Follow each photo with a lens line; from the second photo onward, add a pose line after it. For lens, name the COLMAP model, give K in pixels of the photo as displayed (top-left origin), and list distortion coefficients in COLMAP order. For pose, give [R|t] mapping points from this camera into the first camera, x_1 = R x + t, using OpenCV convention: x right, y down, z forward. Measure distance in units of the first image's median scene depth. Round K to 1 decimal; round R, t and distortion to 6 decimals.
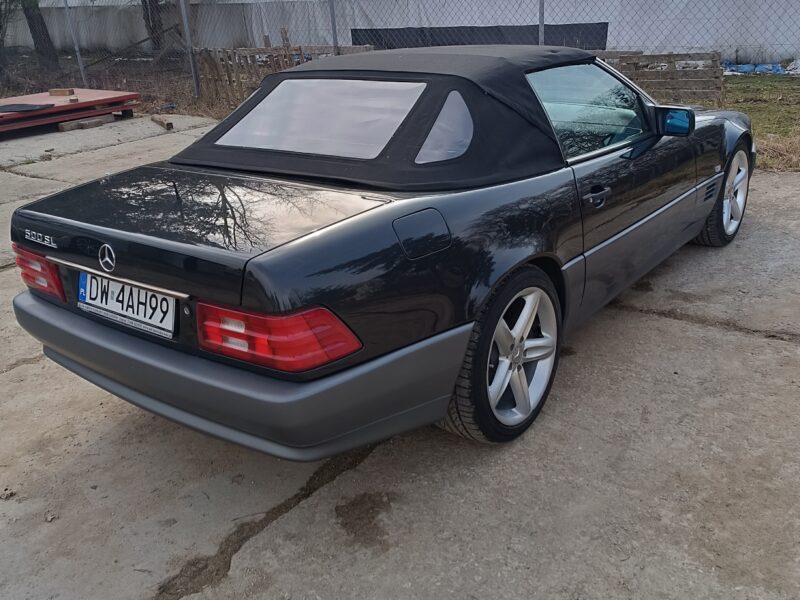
lens RADIAL K [[762.1, 0, 397.6], [0, 762.1, 297.9], [0, 0, 1]] dist [0.023329, 0.000000]
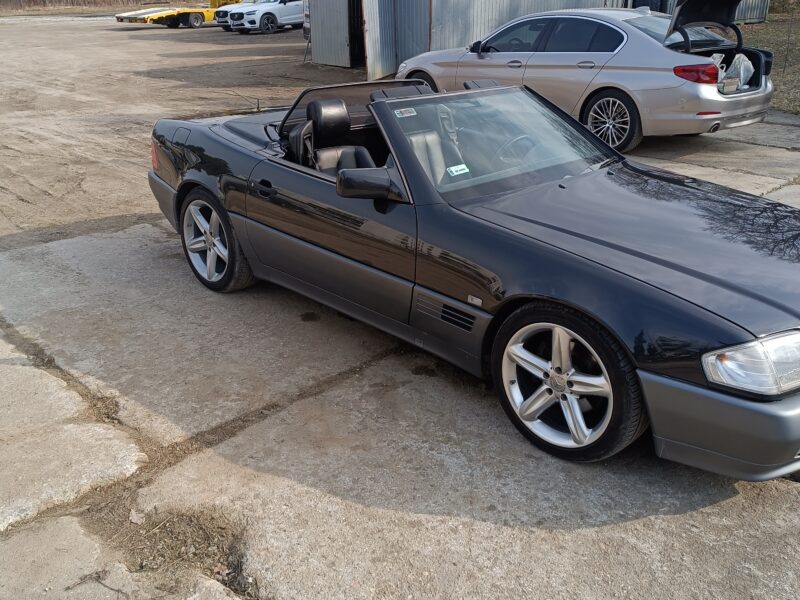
lens RADIAL K [[762.1, 0, 403.3], [0, 762.1, 301.9], [0, 0, 1]] dist [0.023329, 0.000000]
pose [[-0.139419, 0.424051, -0.894843, 1.656748], [-0.366897, 0.817230, 0.444435, -0.714289], [0.919755, 0.390278, 0.041646, 1.373960]]
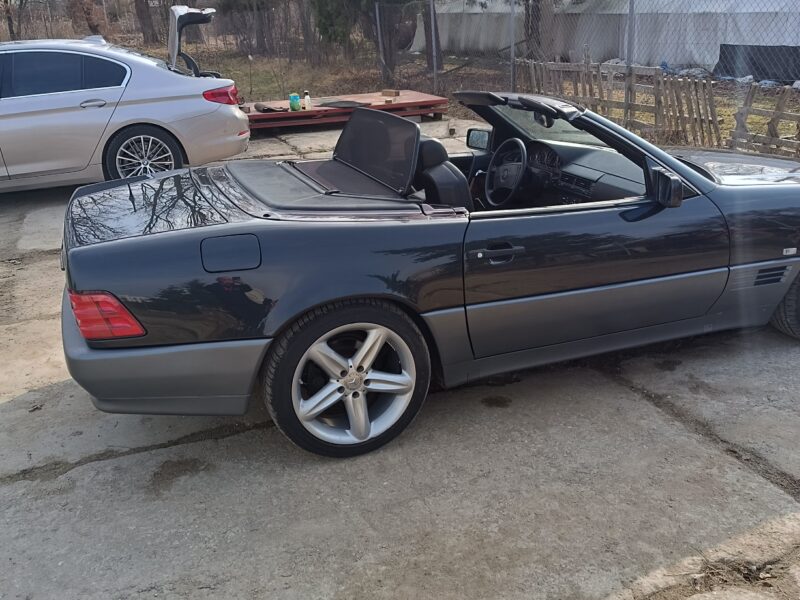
lens RADIAL K [[762.1, 0, 402.0], [0, 762.1, 301.1], [0, 0, 1]] dist [0.023329, 0.000000]
pose [[0.853544, 0.205621, -0.478730, 0.710880], [-0.204775, 0.977282, 0.054655, -0.110613], [0.479092, 0.051382, 0.876259, 0.080744]]
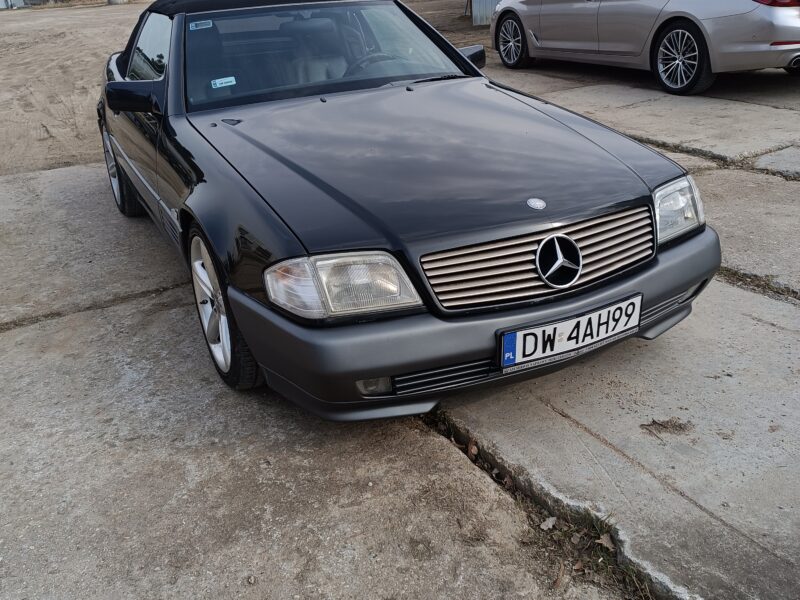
lens RADIAL K [[762.1, 0, 399.8], [0, 762.1, 305.2], [0, 0, 1]] dist [0.023329, 0.000000]
pose [[-0.424890, 0.444826, -0.788415, 1.408230], [-0.267990, 0.770091, 0.578913, -0.864845], [0.864667, 0.457262, -0.207995, 2.072116]]
